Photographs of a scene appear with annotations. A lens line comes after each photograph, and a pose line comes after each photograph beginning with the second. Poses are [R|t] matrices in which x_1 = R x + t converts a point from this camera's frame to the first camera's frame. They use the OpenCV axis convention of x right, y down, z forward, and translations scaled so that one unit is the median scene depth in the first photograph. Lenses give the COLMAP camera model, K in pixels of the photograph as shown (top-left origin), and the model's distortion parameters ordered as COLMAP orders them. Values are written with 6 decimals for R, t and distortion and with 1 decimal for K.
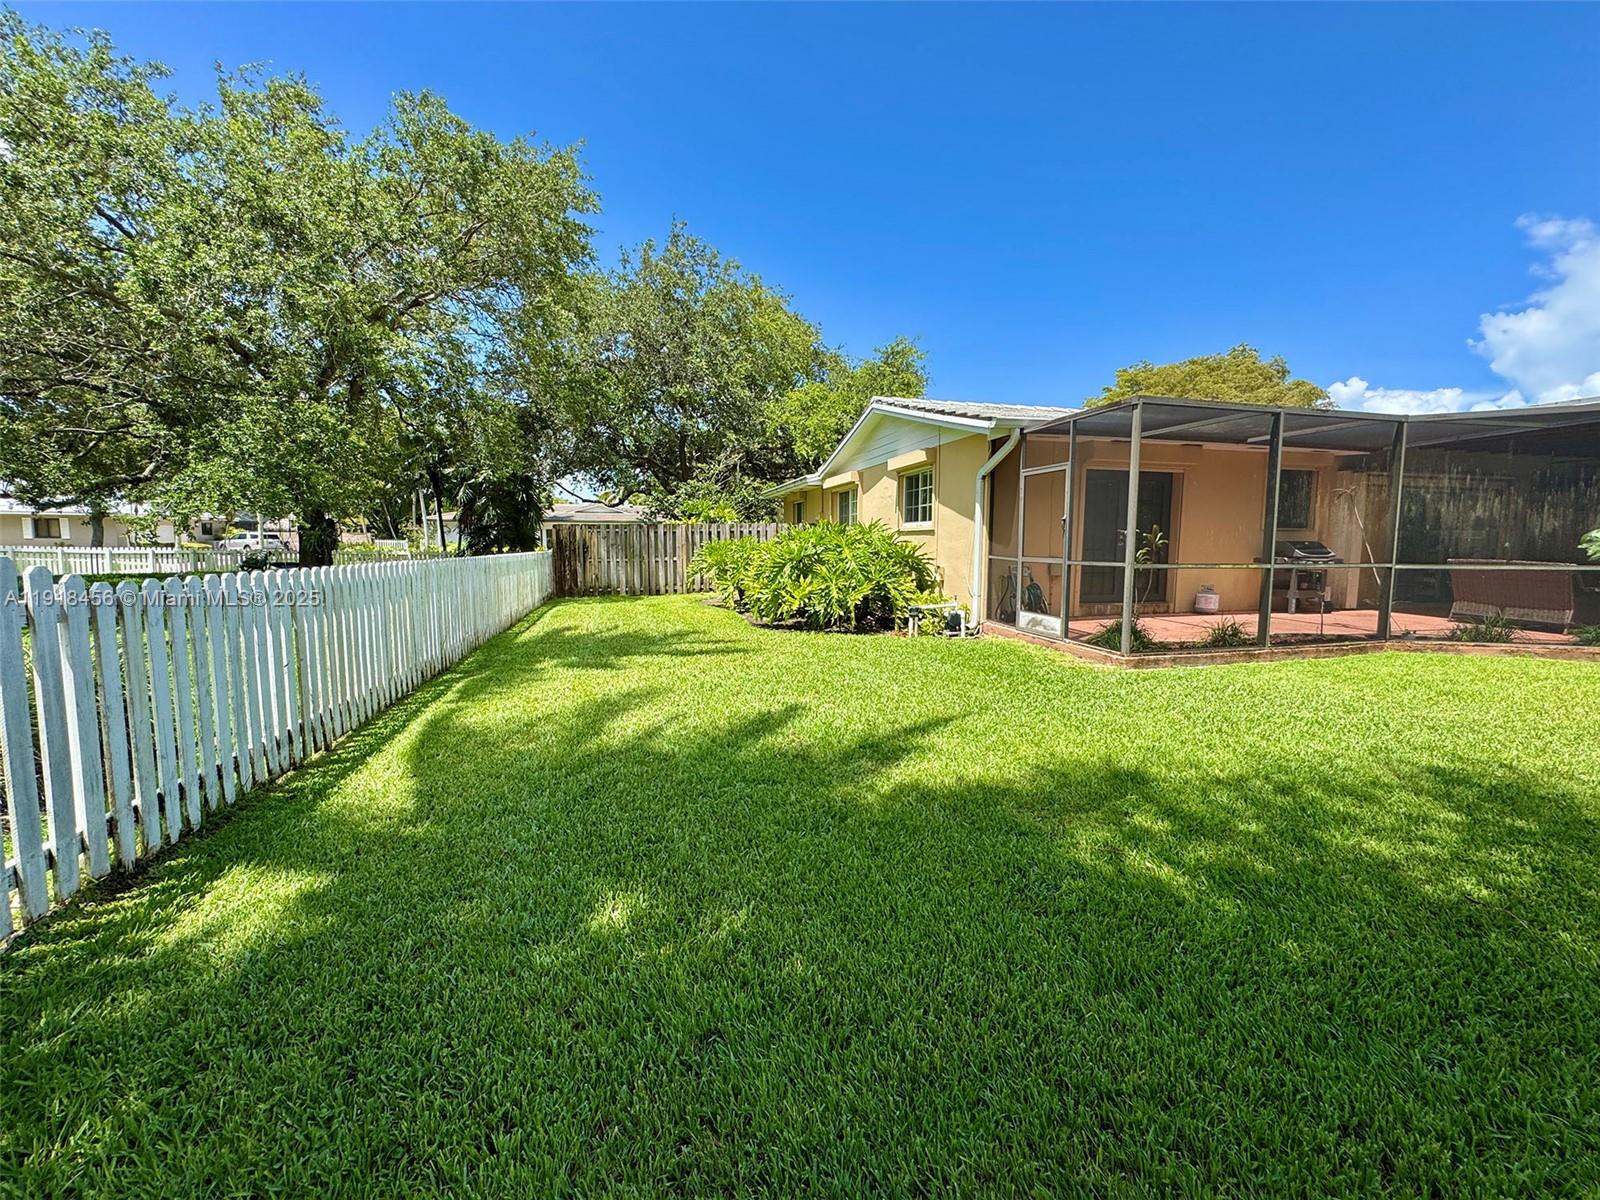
lens RADIAL K [[634.7, 0, 798.3], [0, 634.7, 599.6], [0, 0, 1]] dist [-0.008246, 0.001875]
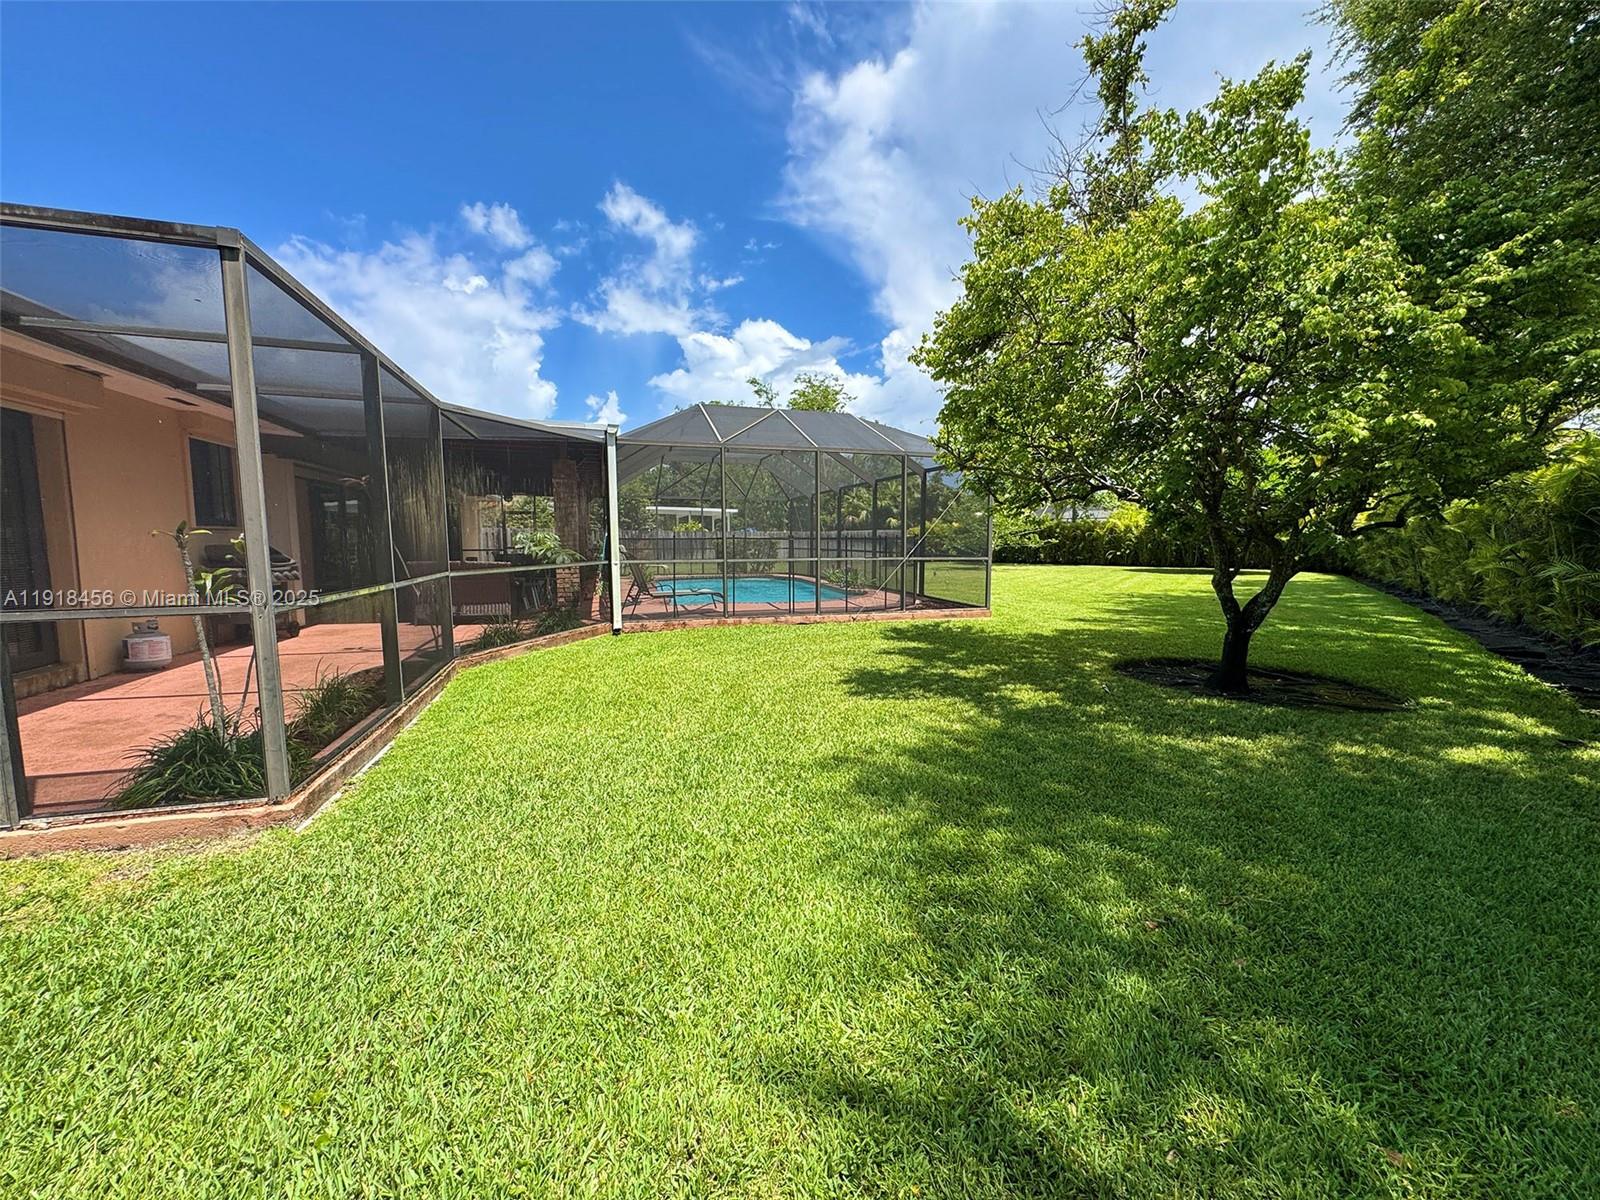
lens RADIAL K [[634.7, 0, 793.0], [0, 634.7, 614.8], [0, 0, 1]] dist [-0.008246, 0.001875]
pose [[-0.047673, -0.122617, 0.991308, 0.087342], [0.092833, 0.987598, 0.126622, -0.123501], [-0.994540, 0.098063, -0.035699, 1.081922]]
